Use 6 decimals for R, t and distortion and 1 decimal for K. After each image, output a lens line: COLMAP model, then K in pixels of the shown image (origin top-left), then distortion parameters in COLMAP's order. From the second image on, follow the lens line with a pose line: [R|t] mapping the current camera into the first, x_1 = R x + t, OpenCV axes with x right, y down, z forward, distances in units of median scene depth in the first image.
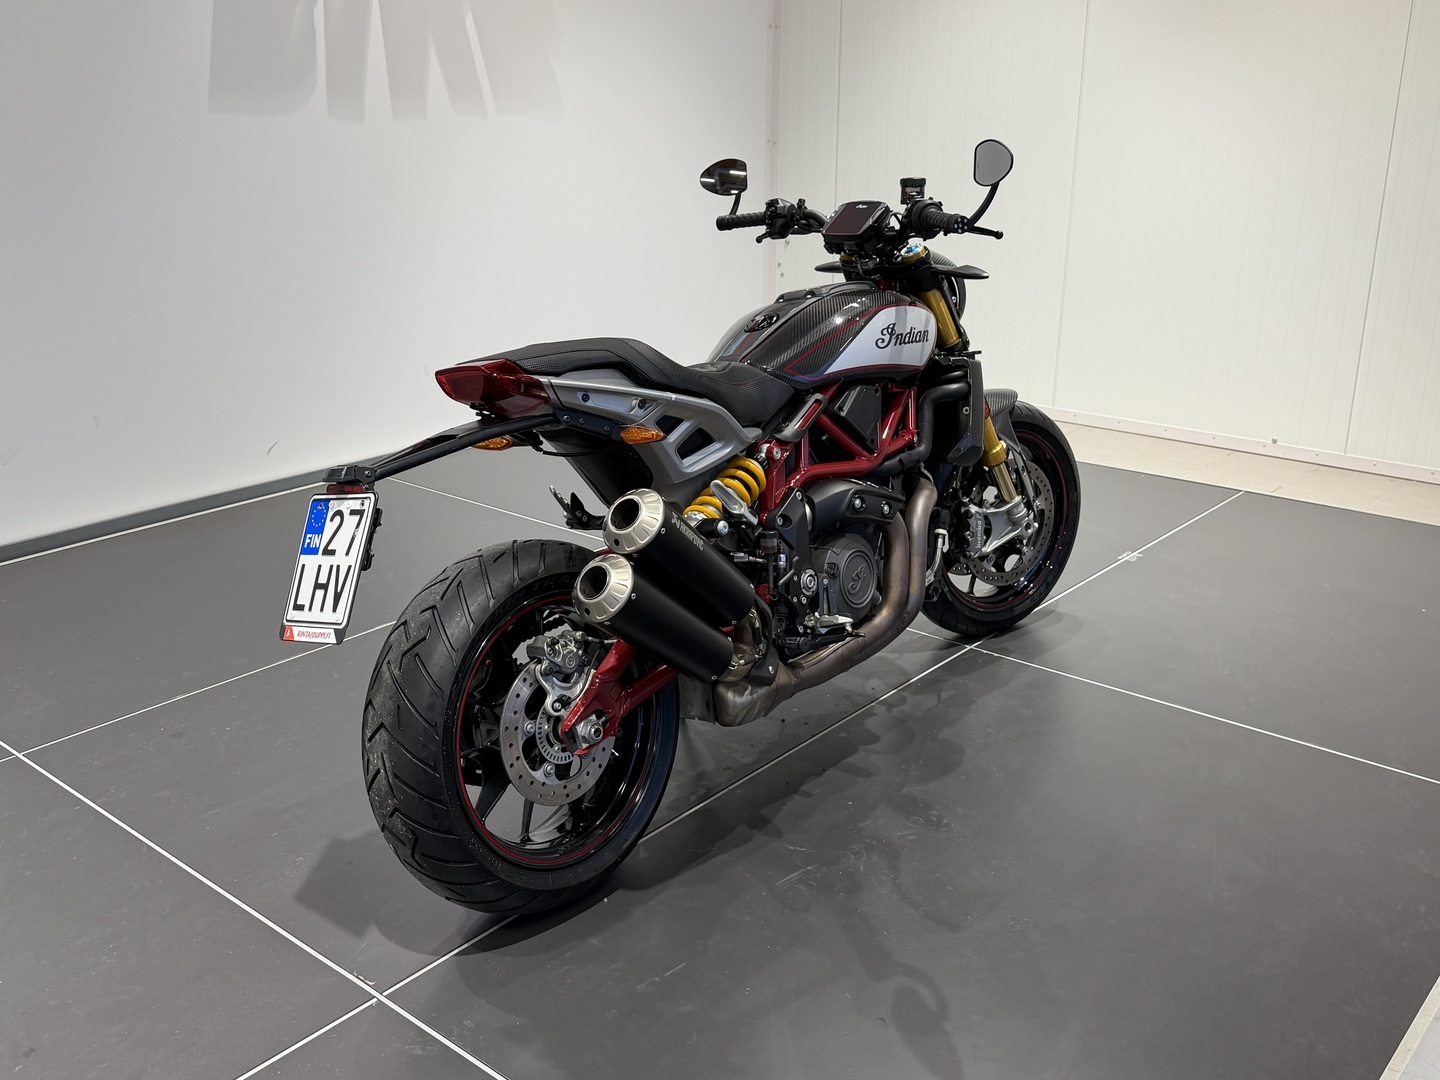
lens RADIAL K [[1373.6, 0, 720.0], [0, 1373.6, 540.0], [0, 0, 1]] dist [0.125378, -0.002928]
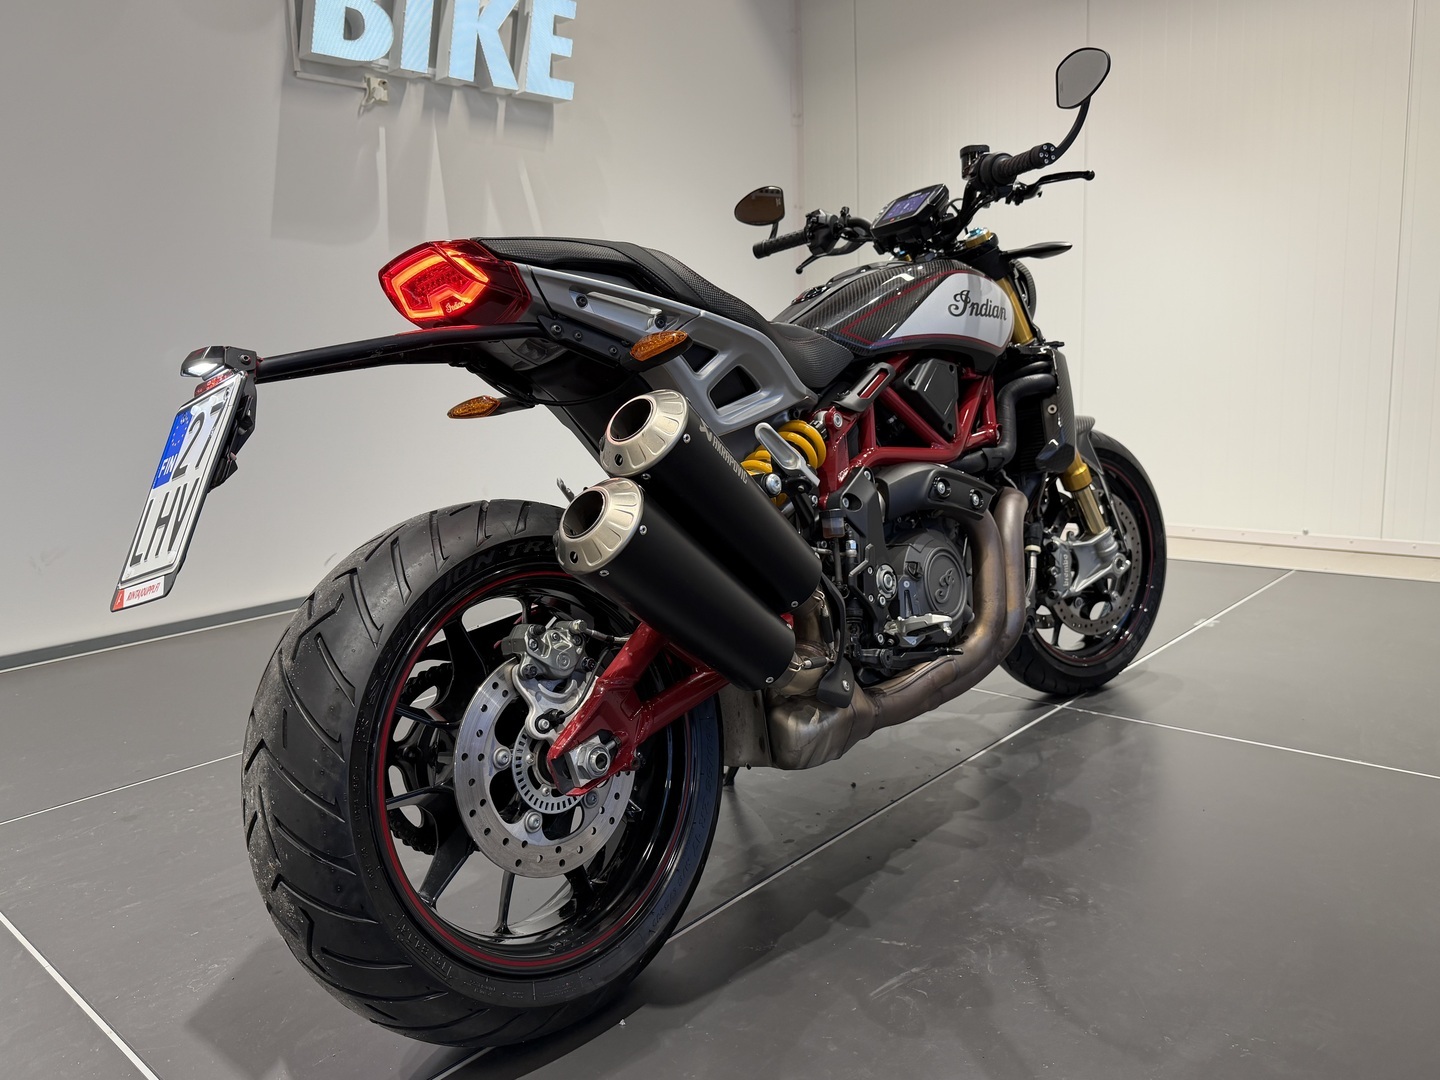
lens RADIAL K [[1067.8, 0, 720.0], [0, 1067.8, 540.0], [0, 0, 1]] dist [0.160423, -0.341076]
pose [[0.998760, -0.033677, -0.036652, -0.006184], [0.027354, 0.986560, -0.161092, 0.103874], [0.041584, 0.159890, 0.986259, 0.401357]]
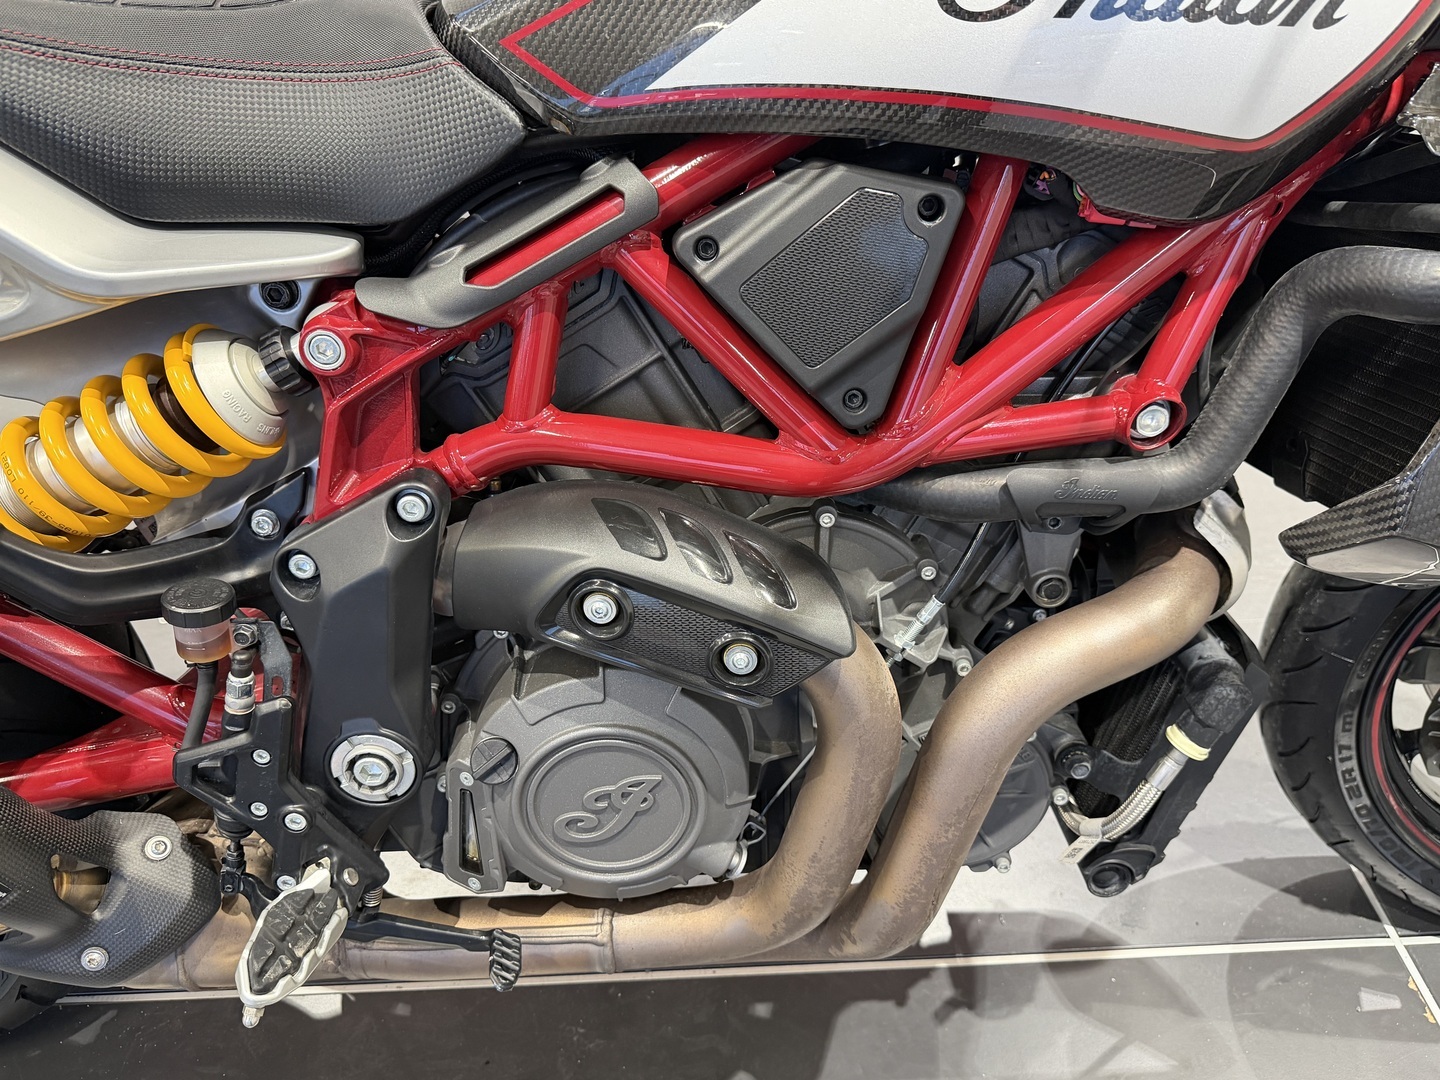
lens RADIAL K [[1073.4, 0, 722.4], [0, 1073.4, 529.9], [0, 0, 1]] dist [-0.004922, -0.001699]
pose [[0.664085, 0.445590, -0.600367, 0.248760], [-0.204549, 0.880642, 0.427352, -0.142989], [0.719132, -0.160993, 0.675966, 0.909642]]
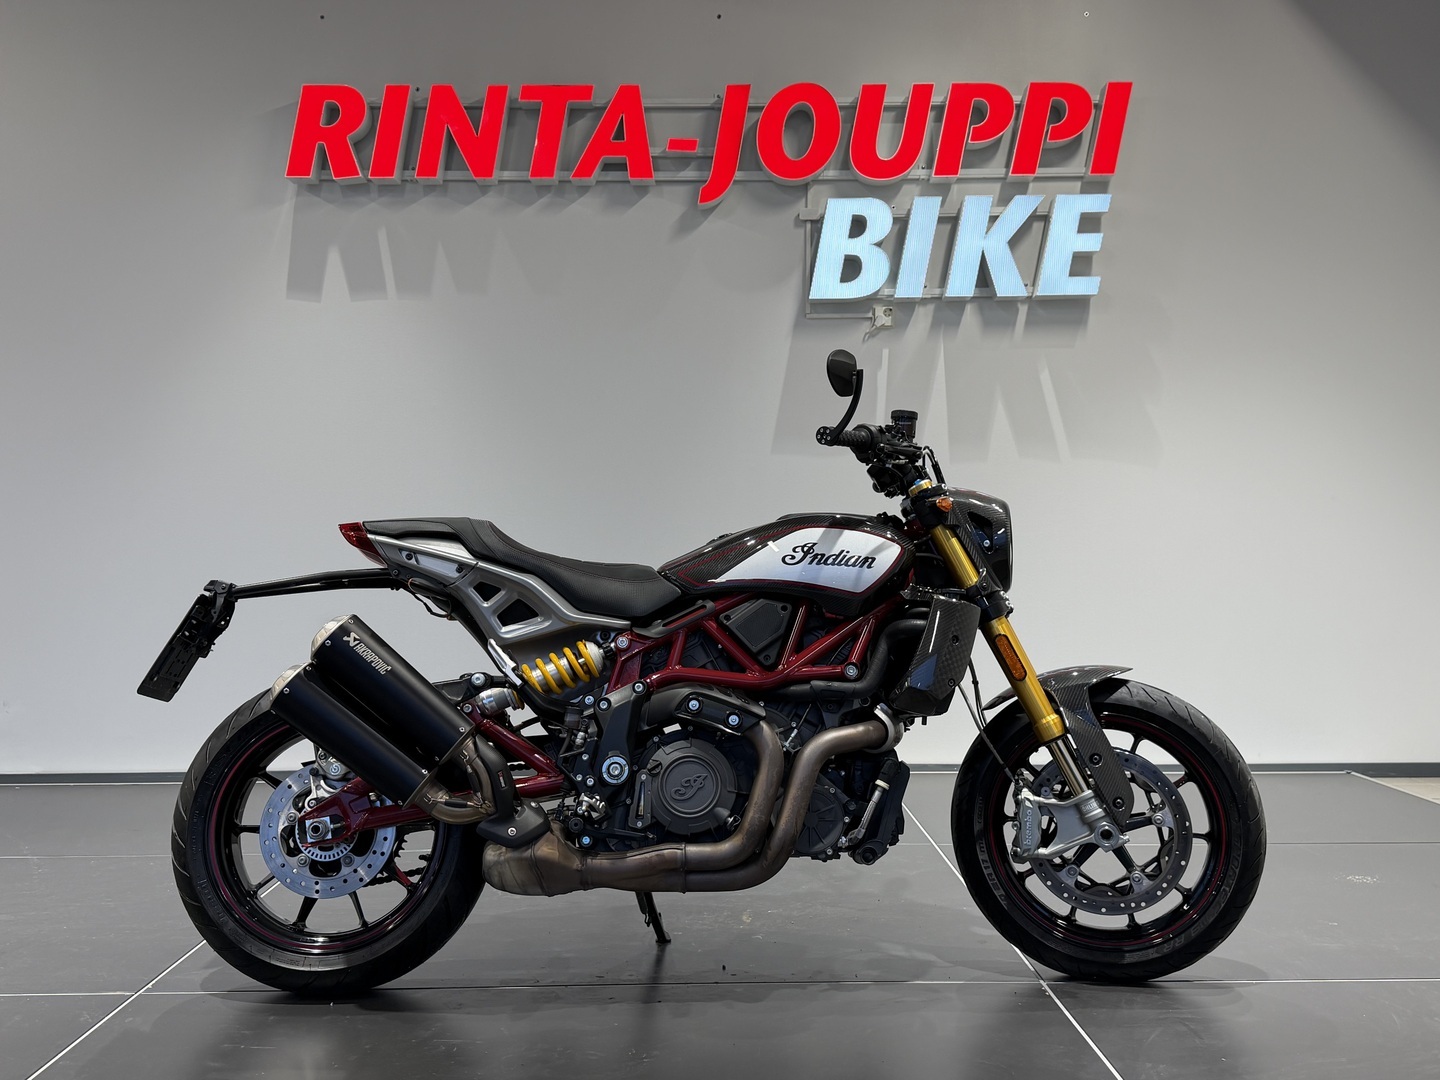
lens RADIAL K [[1373.6, 0, 720.0], [0, 1373.6, 540.0], [0, 0, 1]] dist [0.125378, -0.002928]
pose [[0.655716, -0.005967, -0.754984, 0.886750], [-0.236056, 0.948217, -0.212512, 0.068253], [0.717157, 0.317566, 0.620353, 0.383215]]
